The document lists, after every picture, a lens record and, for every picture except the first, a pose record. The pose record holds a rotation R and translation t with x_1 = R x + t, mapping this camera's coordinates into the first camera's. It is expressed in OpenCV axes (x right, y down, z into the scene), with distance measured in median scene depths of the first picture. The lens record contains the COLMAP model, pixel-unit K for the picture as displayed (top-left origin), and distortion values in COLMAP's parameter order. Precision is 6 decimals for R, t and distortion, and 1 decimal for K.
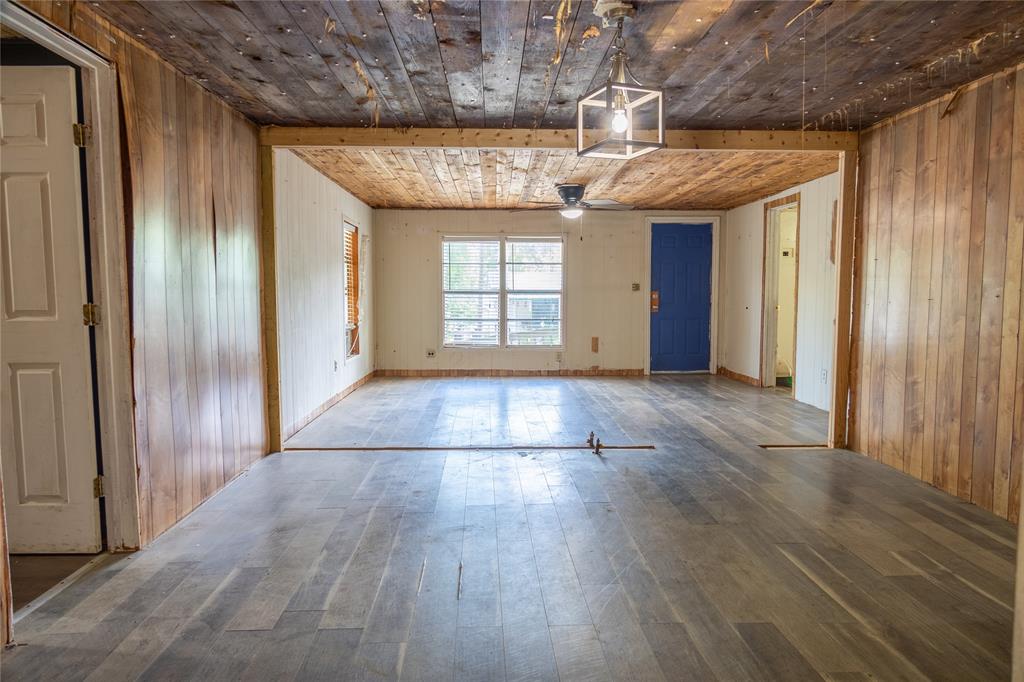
lens RADIAL K [[672.2, 0, 508.5], [0, 672.2, 346.1], [0, 0, 1]] dist [-0.010405, -0.003356]
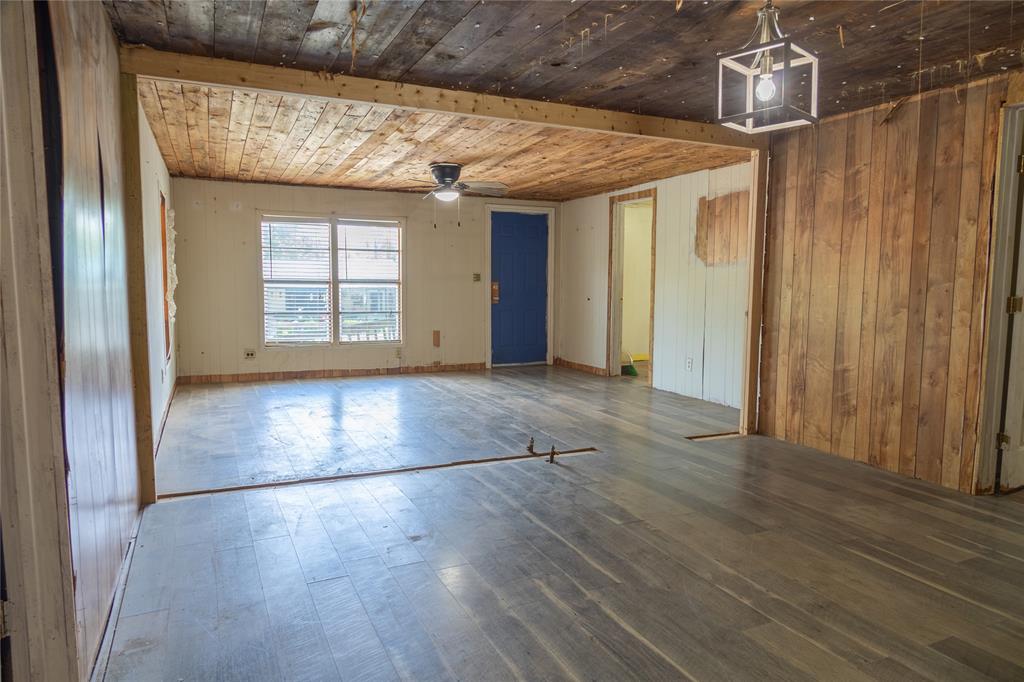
lens RADIAL K [[672.2, 0, 508.5], [0, 672.2, 346.1], [0, 0, 1]] dist [-0.010405, -0.003356]
pose [[0.920290, -0.029573, 0.390119, -0.266594], [0.023346, 0.999513, 0.020697, -0.016400], [-0.390541, -0.009940, 0.920532, 0.185001]]
